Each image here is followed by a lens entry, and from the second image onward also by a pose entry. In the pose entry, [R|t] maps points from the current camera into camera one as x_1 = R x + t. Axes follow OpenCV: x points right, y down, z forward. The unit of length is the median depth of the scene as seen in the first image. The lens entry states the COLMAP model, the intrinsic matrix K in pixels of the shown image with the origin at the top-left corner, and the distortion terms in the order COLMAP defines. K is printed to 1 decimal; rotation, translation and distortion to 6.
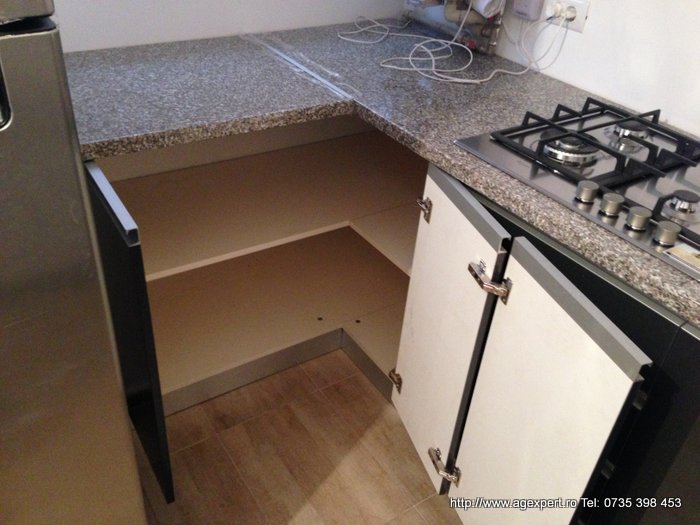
lens RADIAL K [[641.5, 0, 350.0], [0, 641.5, 262.5], [0, 0, 1]] dist [0.087003, -0.083759]
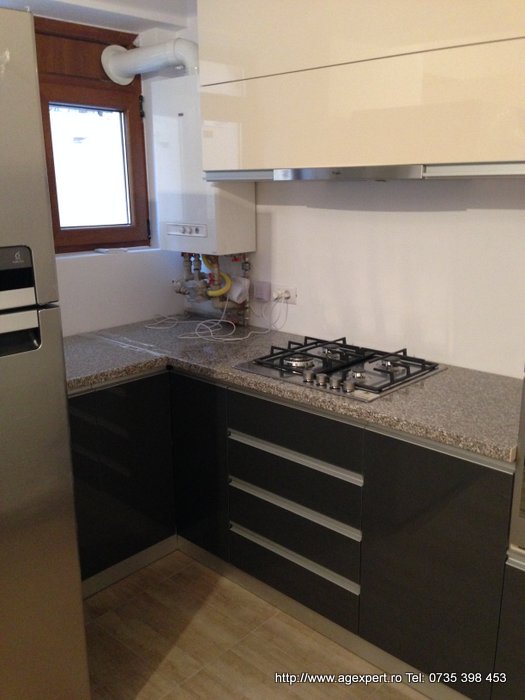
lens RADIAL K [[641.5, 0, 262.8], [0, 641.5, 347.4], [0, 0, 1]] dist [0.087003, -0.083759]
pose [[0.967942, -0.130421, 0.214658, -0.096721], [0.194912, 0.929056, -0.314427, 0.257583], [-0.158422, 0.346187, 0.924693, -0.482513]]
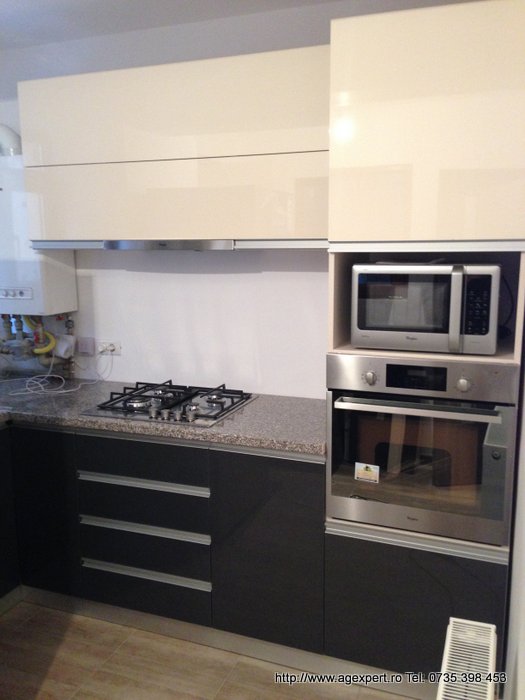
lens RADIAL K [[641.5, 0, 262.8], [0, 641.5, 347.4], [0, 0, 1]] dist [0.087003, -0.083759]
pose [[0.812219, -0.171716, 0.557507, -0.353878], [0.380103, 0.880752, -0.282486, 0.316649], [-0.442518, 0.441350, 0.780633, -0.661286]]
